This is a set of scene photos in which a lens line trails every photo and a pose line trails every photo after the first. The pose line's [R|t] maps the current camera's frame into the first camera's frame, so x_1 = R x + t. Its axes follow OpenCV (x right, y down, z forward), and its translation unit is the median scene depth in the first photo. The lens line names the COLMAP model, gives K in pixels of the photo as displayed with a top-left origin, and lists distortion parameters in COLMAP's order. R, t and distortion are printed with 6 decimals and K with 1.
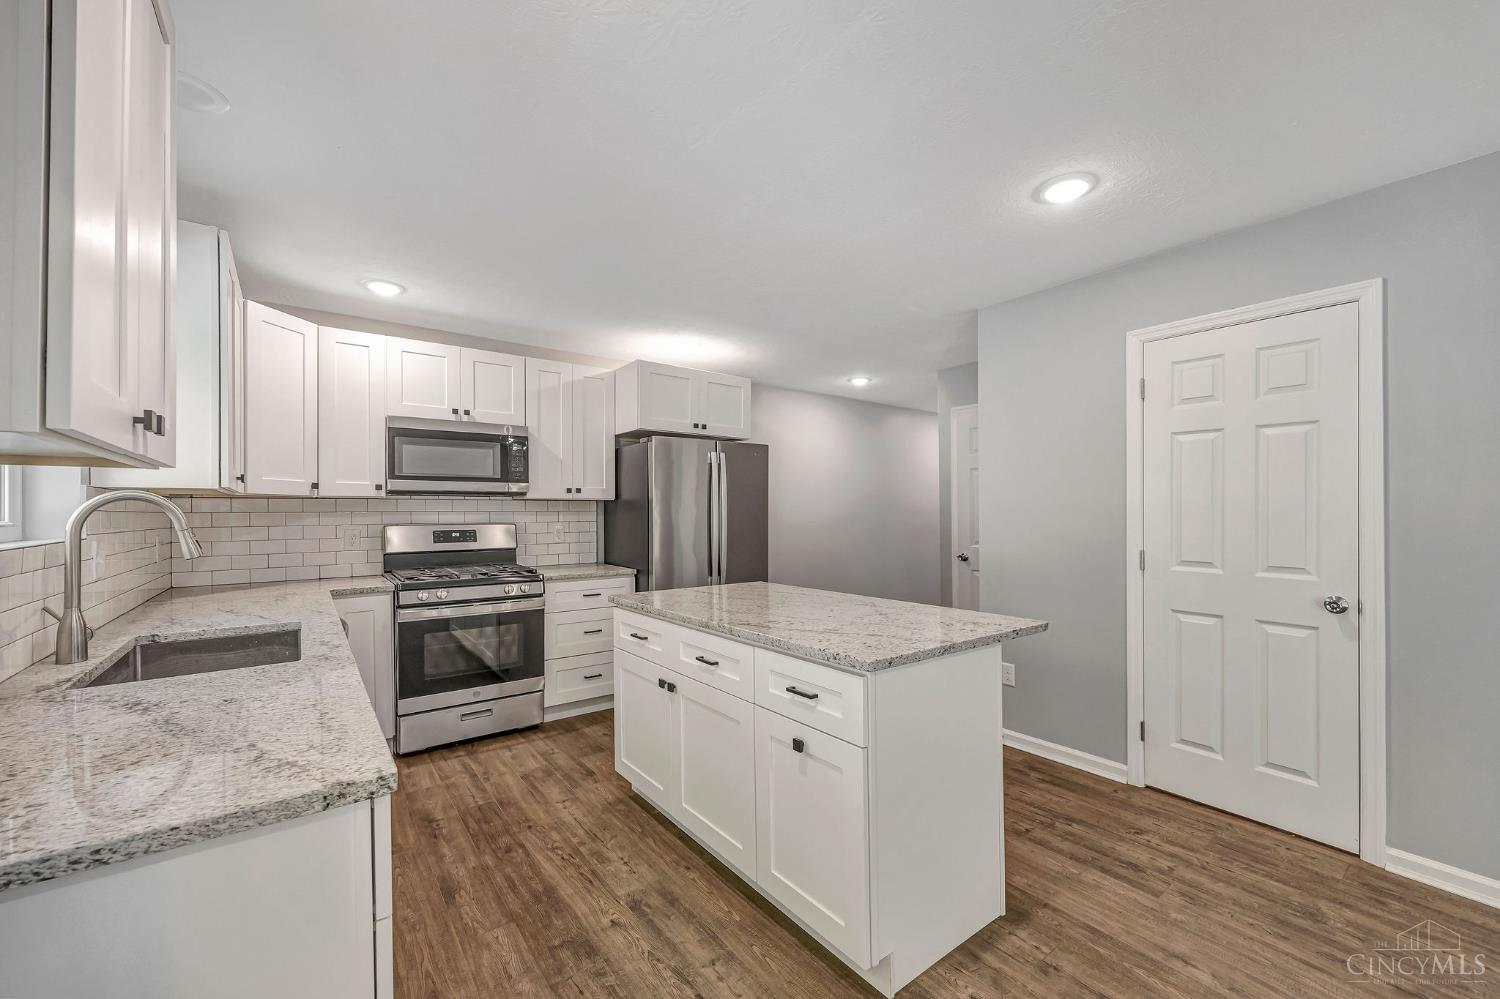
lens RADIAL K [[588.6, 0, 756.0], [0, 588.6, 510.3], [0, 0, 1]] dist [0.001275, -0.000198]
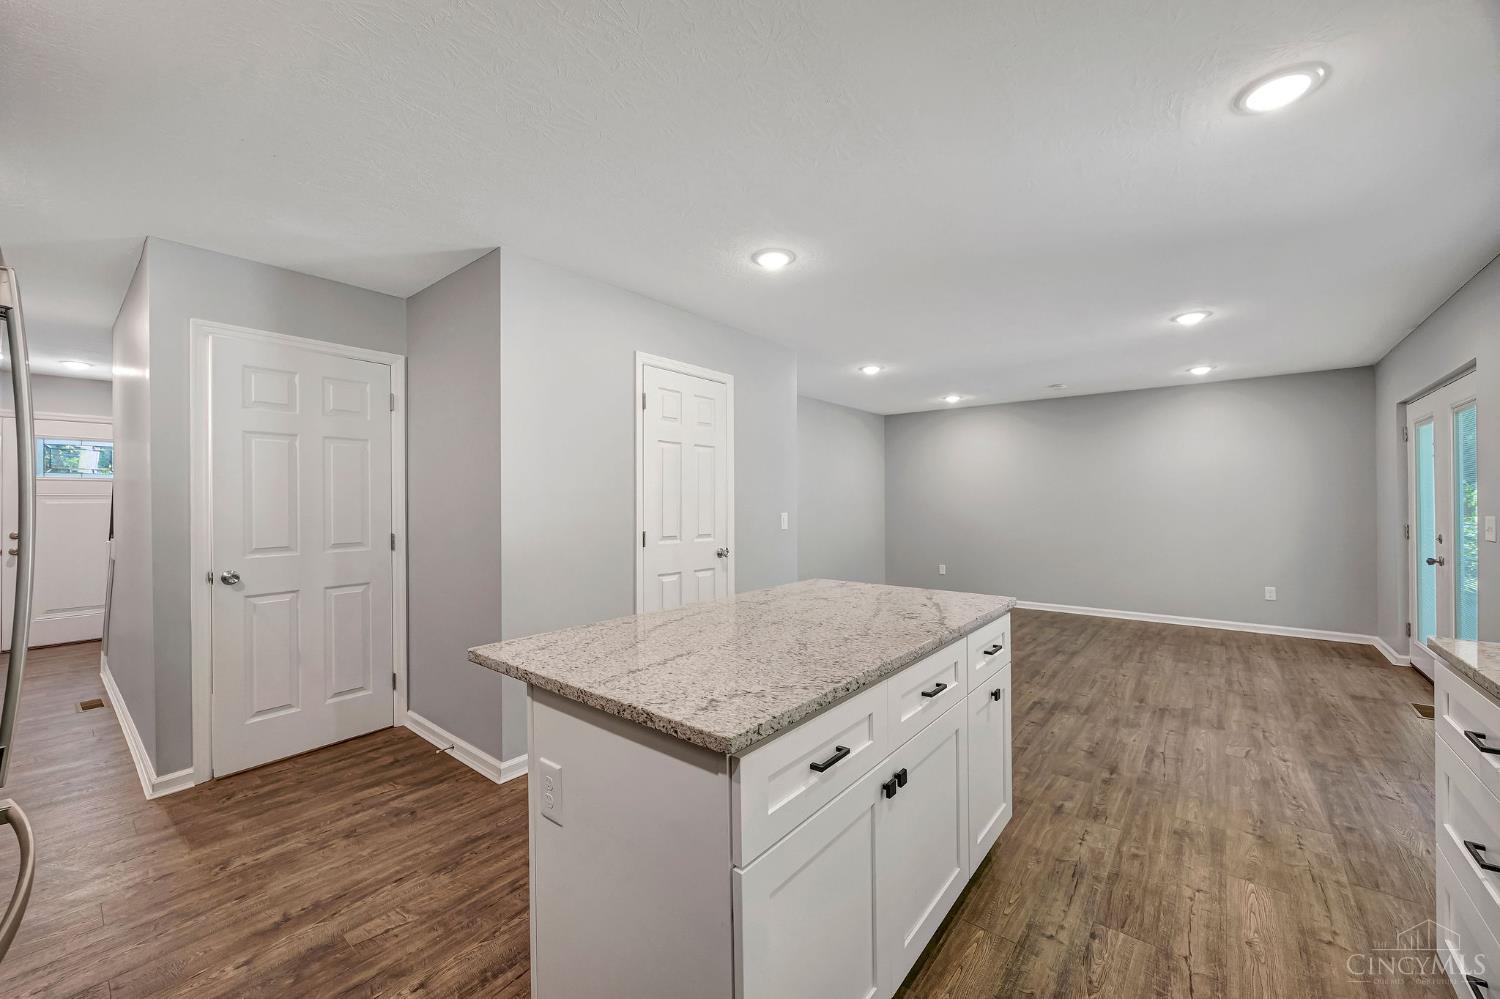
lens RADIAL K [[570.5, 0, 751.5], [0, 570.5, 506.9], [0, 0, 1]] dist [-0.012596, -0.000078]
pose [[-0.216233, 0.000122, 0.976342, -0.493799], [0.010507, 0.999942, 0.002202, 0.016480], [-0.976285, 0.010735, -0.216222, 0.930922]]
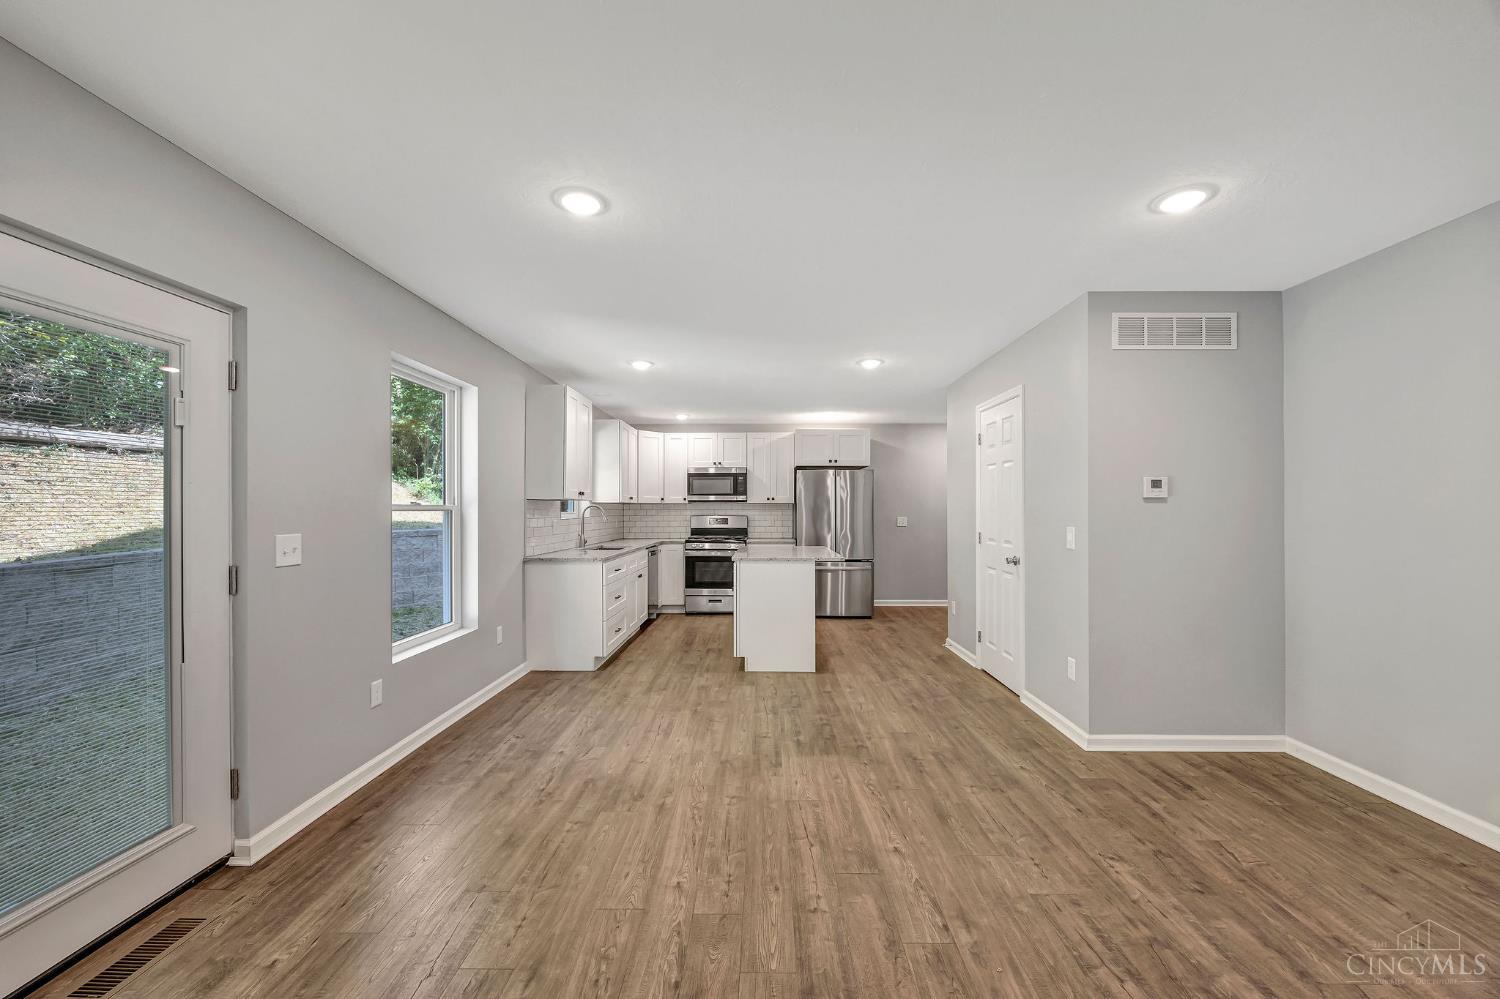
lens RADIAL K [[588.6, 0, 756.0], [0, 588.6, 510.3], [0, 0, 1]] dist [0.001275, -0.000198]
pose [[0.779727, 0.001957, -0.626117, 1.102893], [-0.004508, 0.999987, -0.002488, 0.010412], [0.626103, 0.004762, 0.779726, -0.675726]]
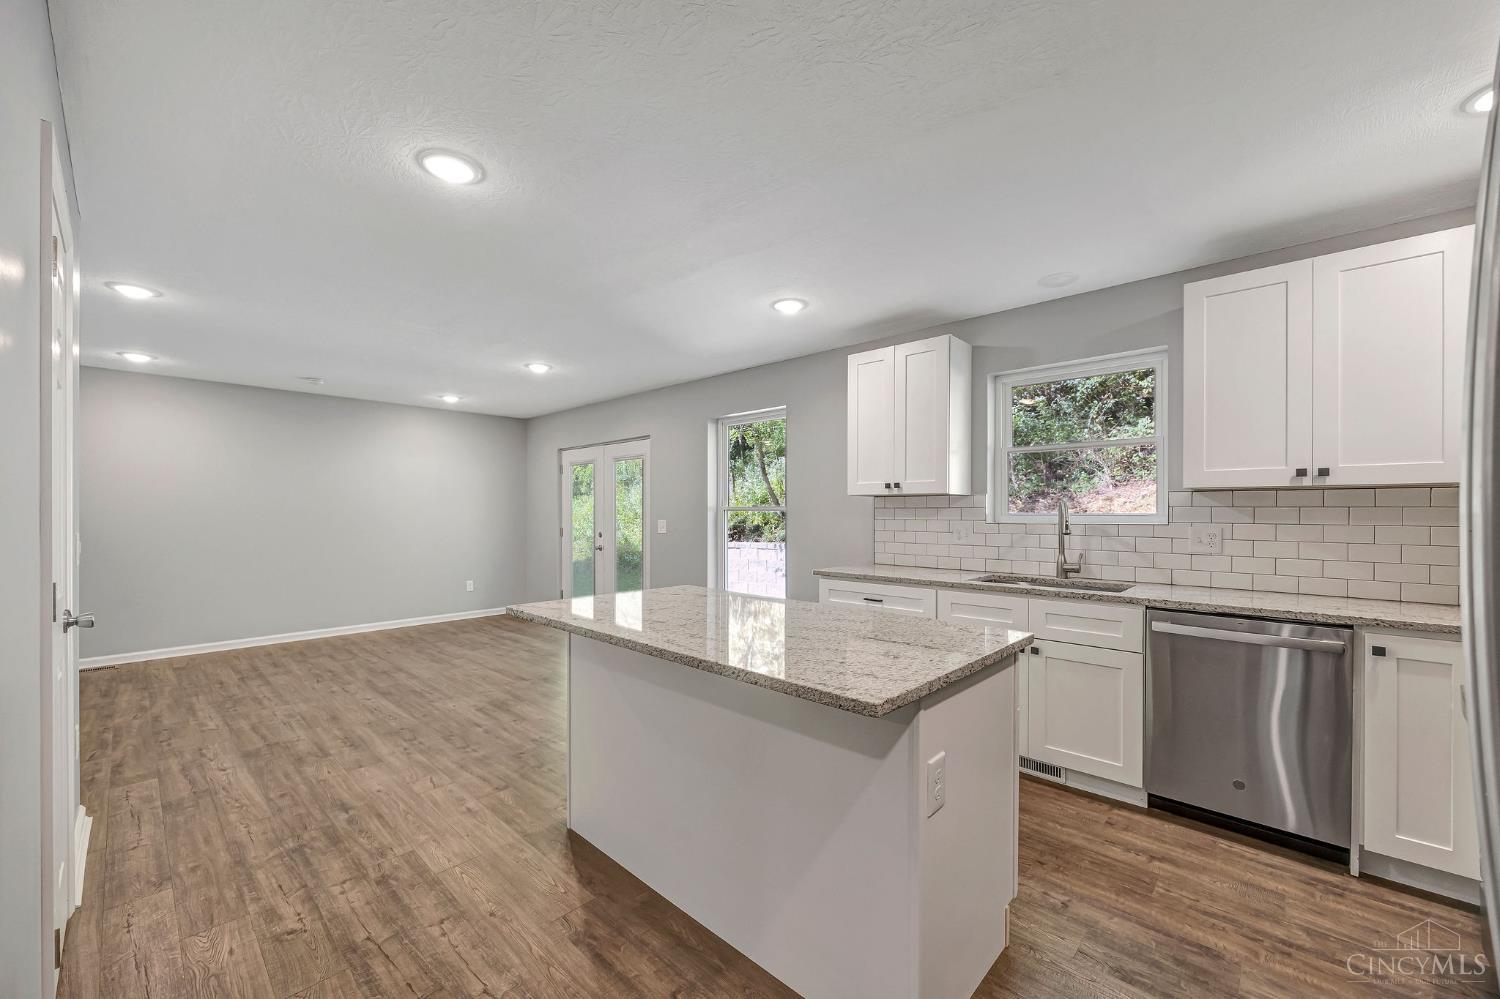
lens RADIAL K [[588.6, 0, 756.0], [0, 588.6, 510.3], [0, 0, 1]] dist [0.001275, -0.000198]
pose [[-0.987882, 0.005379, -0.155113, 0.135238], [0.004841, 0.999981, 0.003848, 0.006785], [0.155131, 0.003051, -0.987889, 1.424643]]
